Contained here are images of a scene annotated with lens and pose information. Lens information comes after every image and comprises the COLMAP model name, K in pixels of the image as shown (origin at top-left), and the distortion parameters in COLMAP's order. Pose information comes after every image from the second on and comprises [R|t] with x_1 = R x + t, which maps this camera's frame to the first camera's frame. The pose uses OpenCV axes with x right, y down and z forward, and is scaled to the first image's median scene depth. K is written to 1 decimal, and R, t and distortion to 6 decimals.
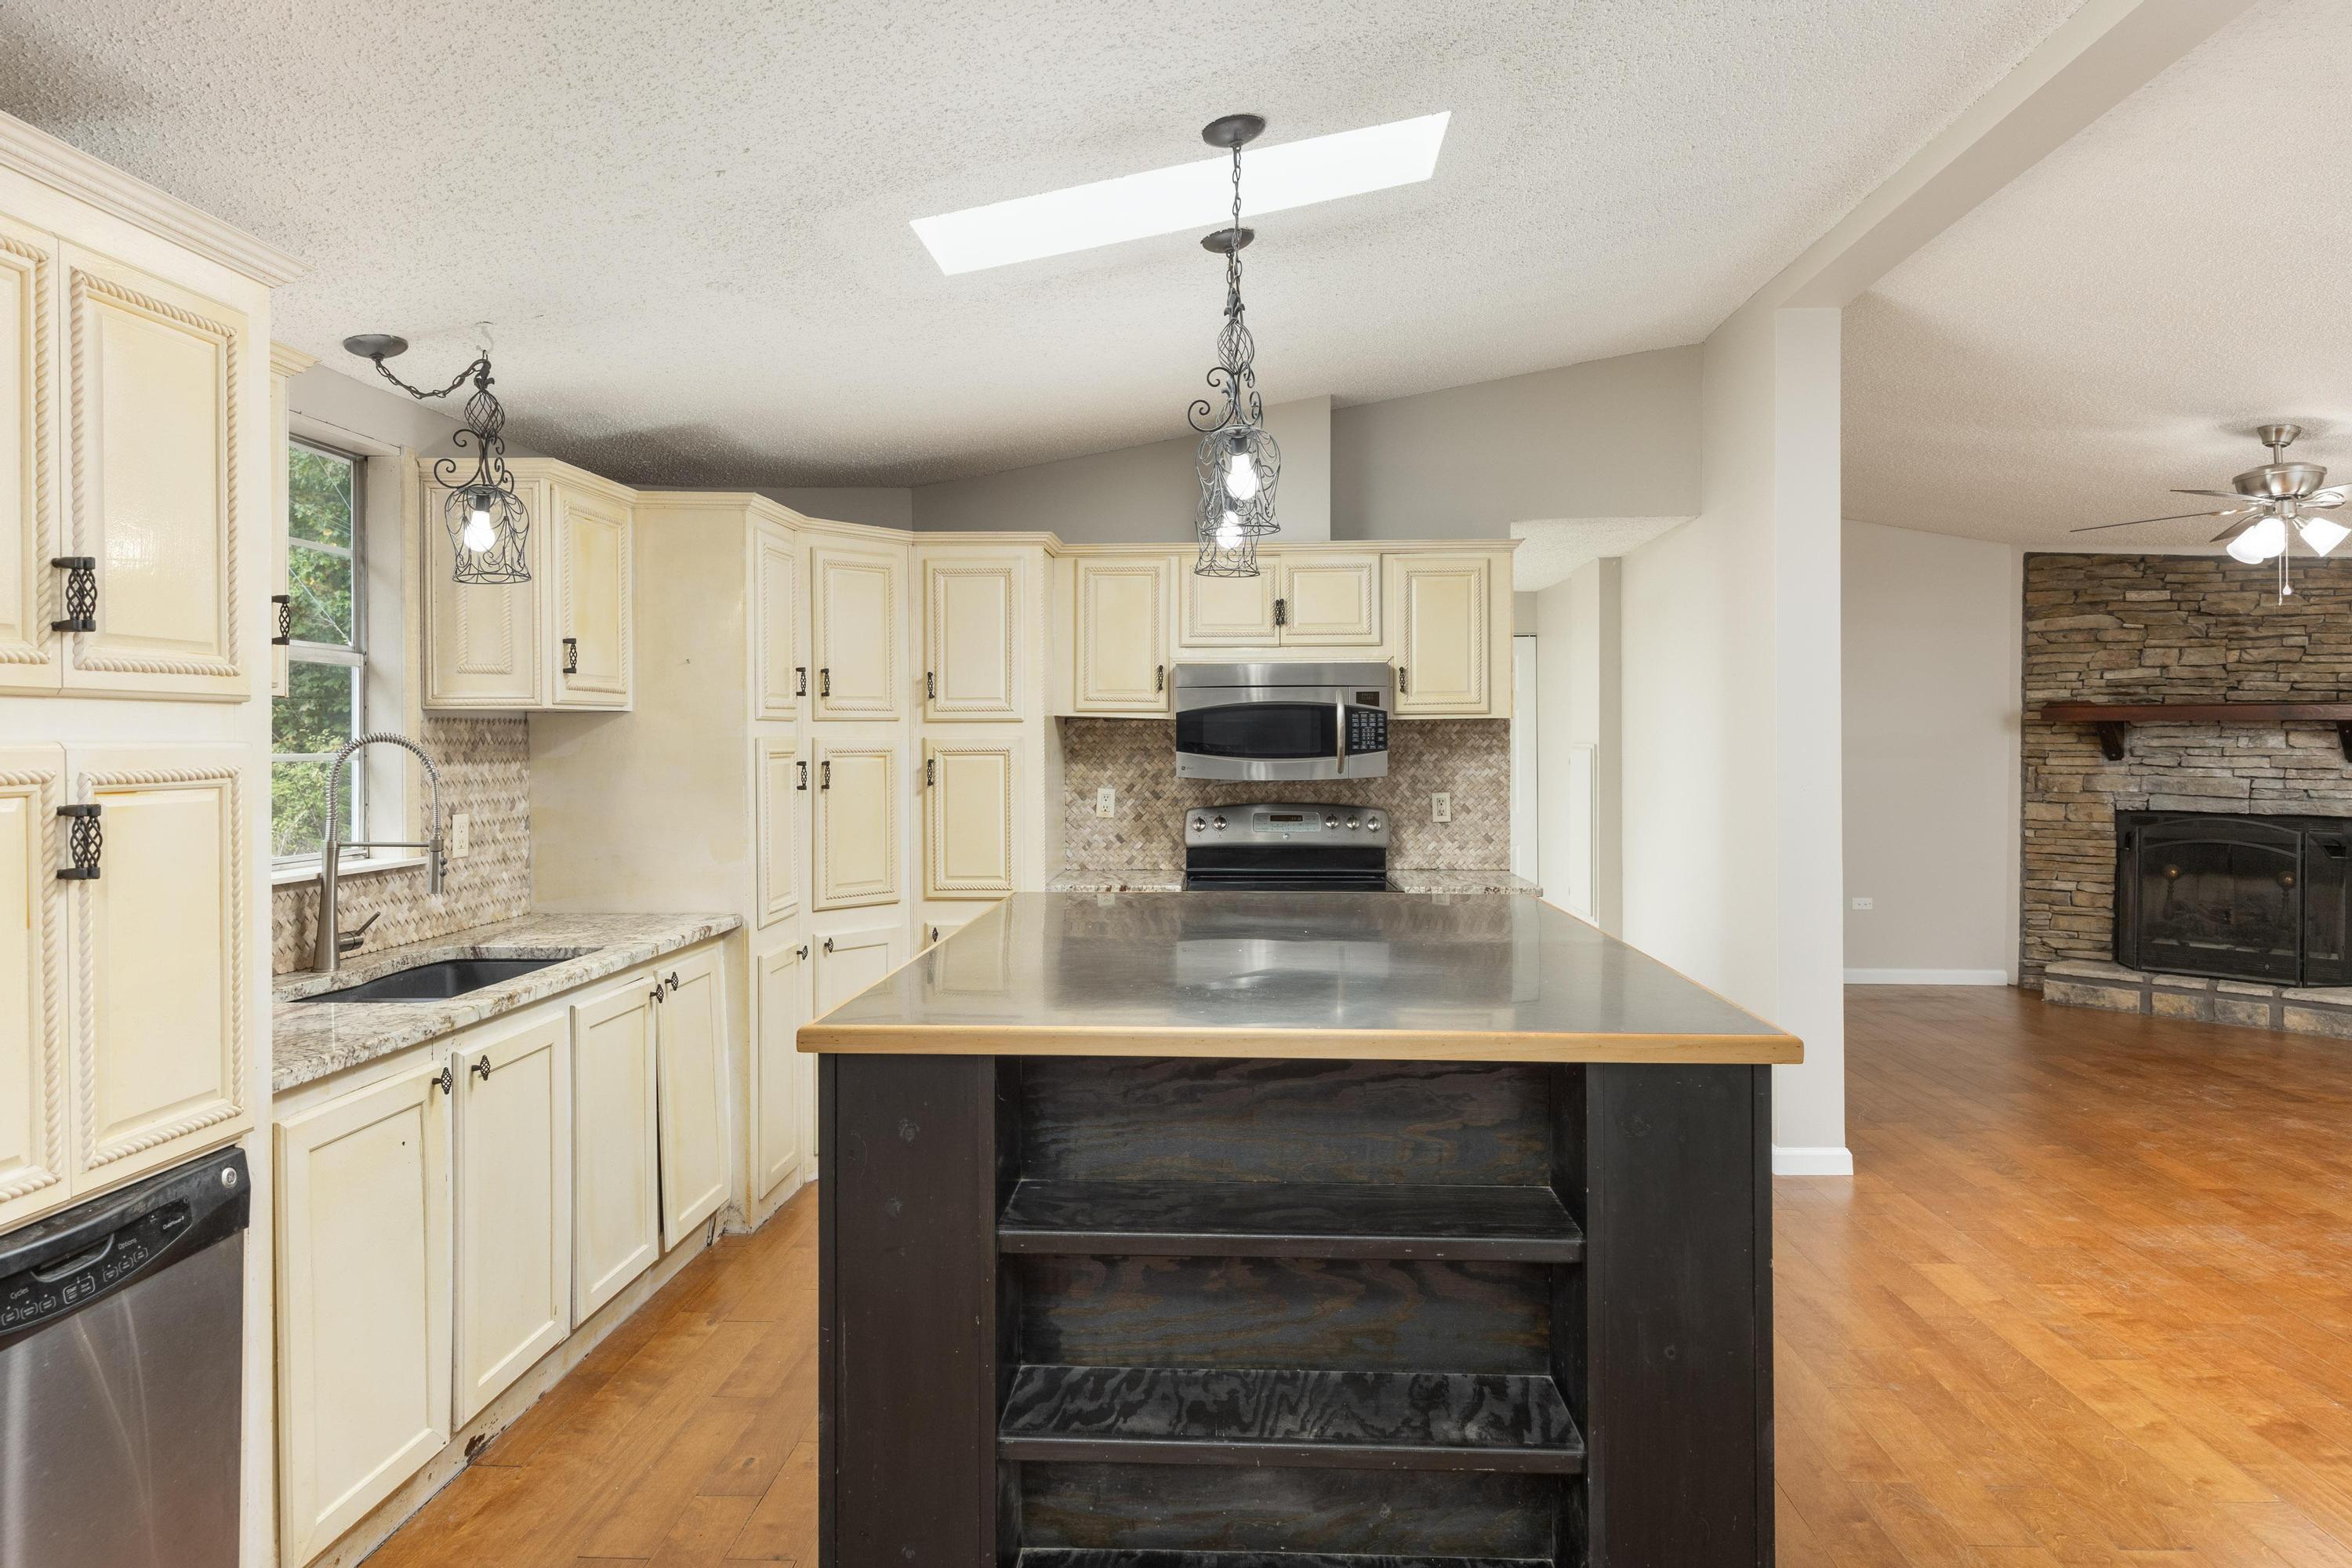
lens RADIAL K [[1255.5, 0, 1179.3], [0, 1255.5, 774.6], [0, 0, 1]] dist [-0.002686, -0.000042]
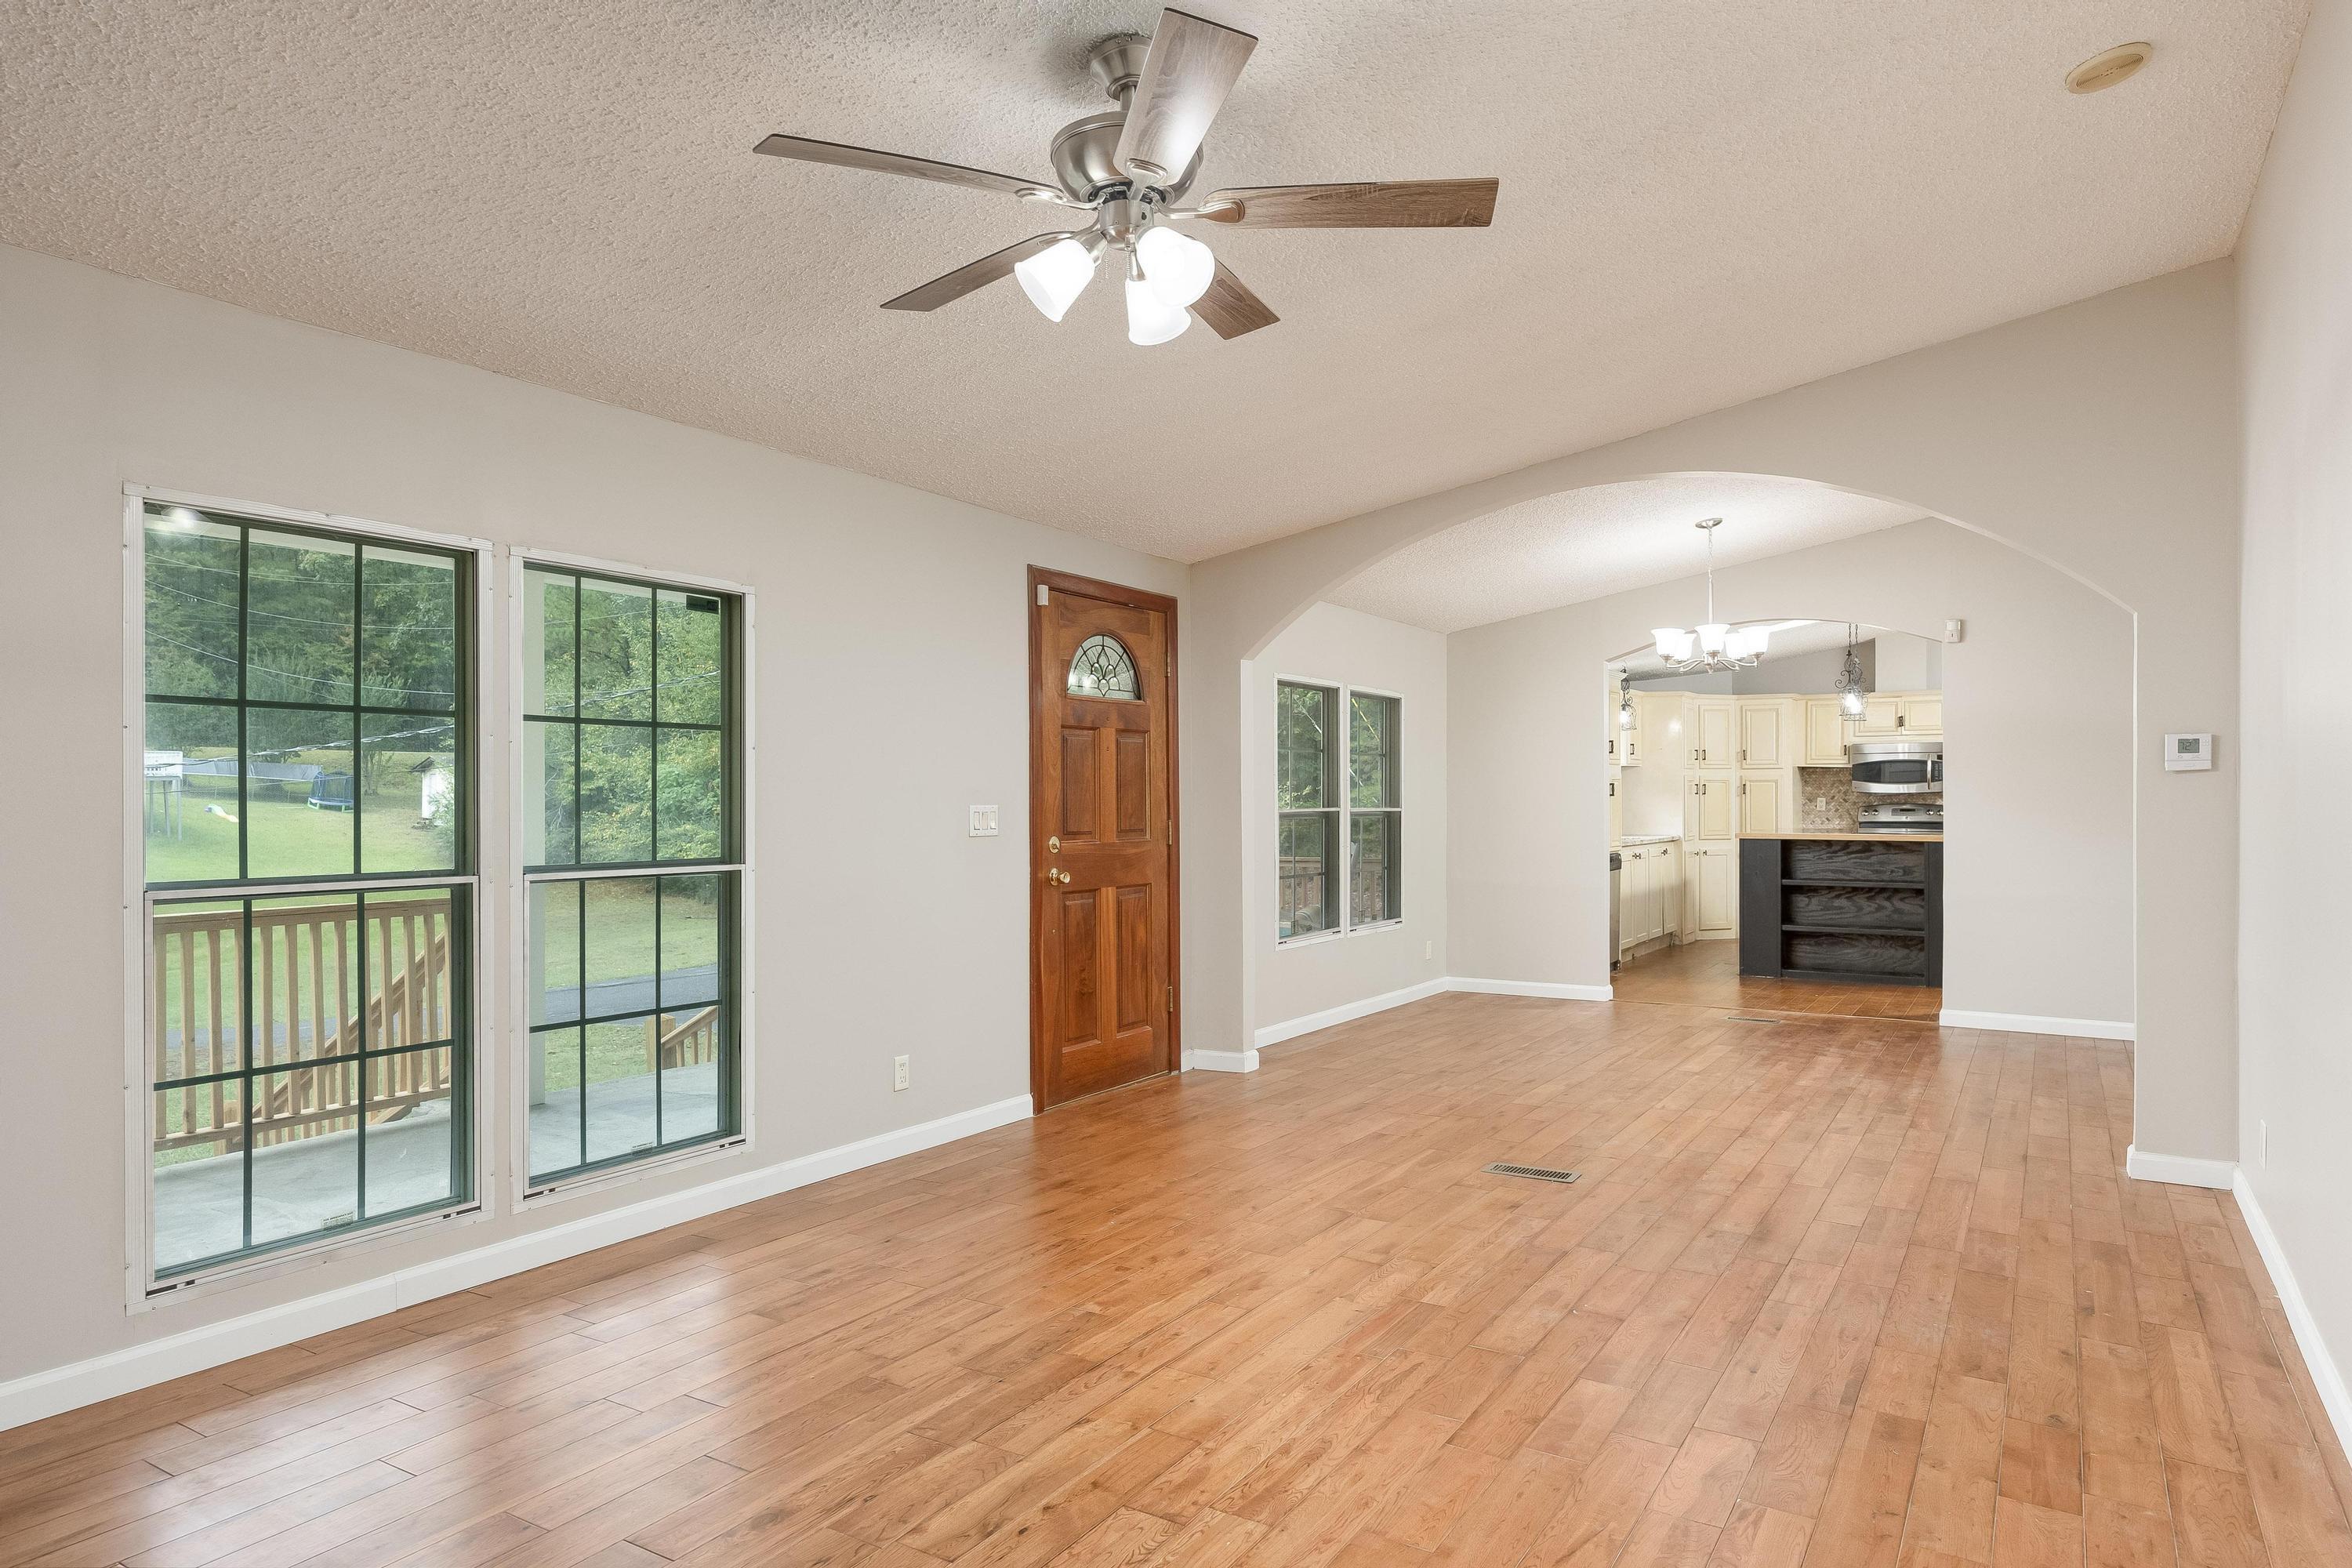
lens RADIAL K [[1348.1, 0, 1187.4], [0, 1348.1, 793.4], [0, 0, 1]] dist [-0.020022, -0.001685]
pose [[0.863218, 0.000160, -0.504831, 0.200879], [-0.015216, 0.999554, -0.025703, 0.093564], [0.504601, 0.029869, 0.862836, -1.897347]]
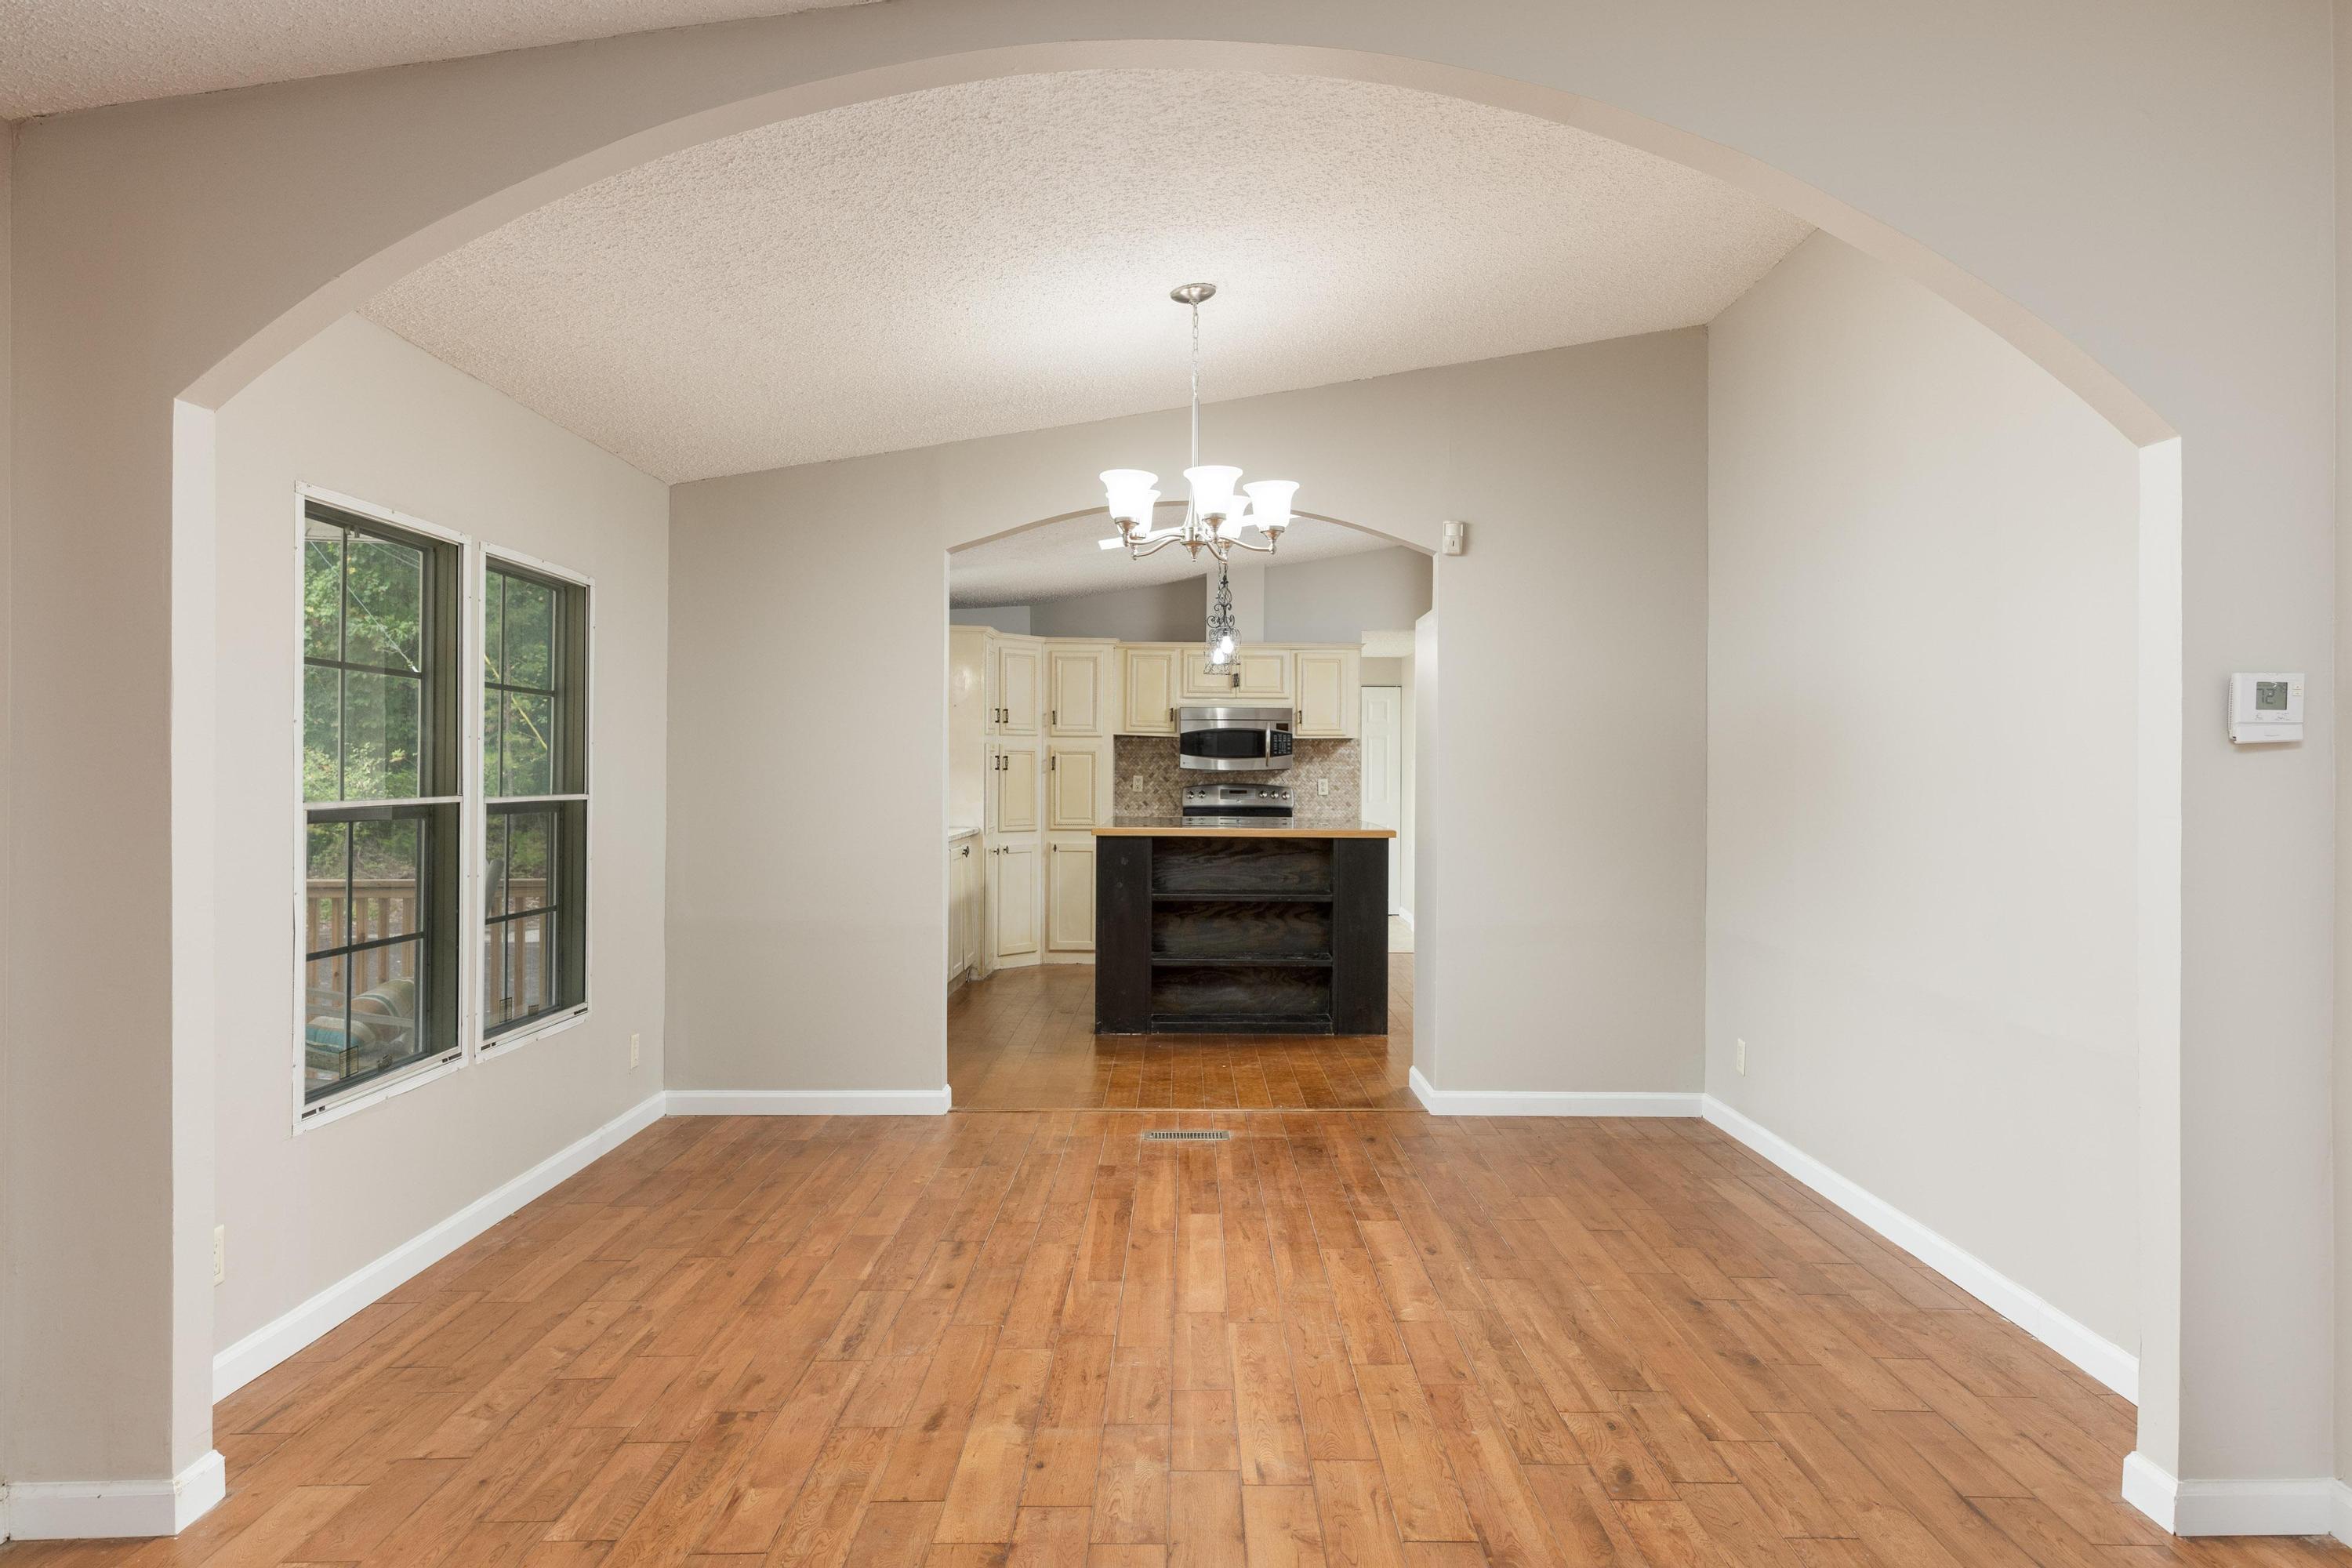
lens RADIAL K [[1450.9, 0, 1162.3], [0, 1450.9, 769.6], [0, 0, 1]] dist [-0.003957, -0.000459]
pose [[0.999045, 0.010490, 0.042420, -0.123307], [-0.009255, 0.999530, -0.029224, 0.069781], [-0.042707, 0.028803, 0.998672, -1.186994]]
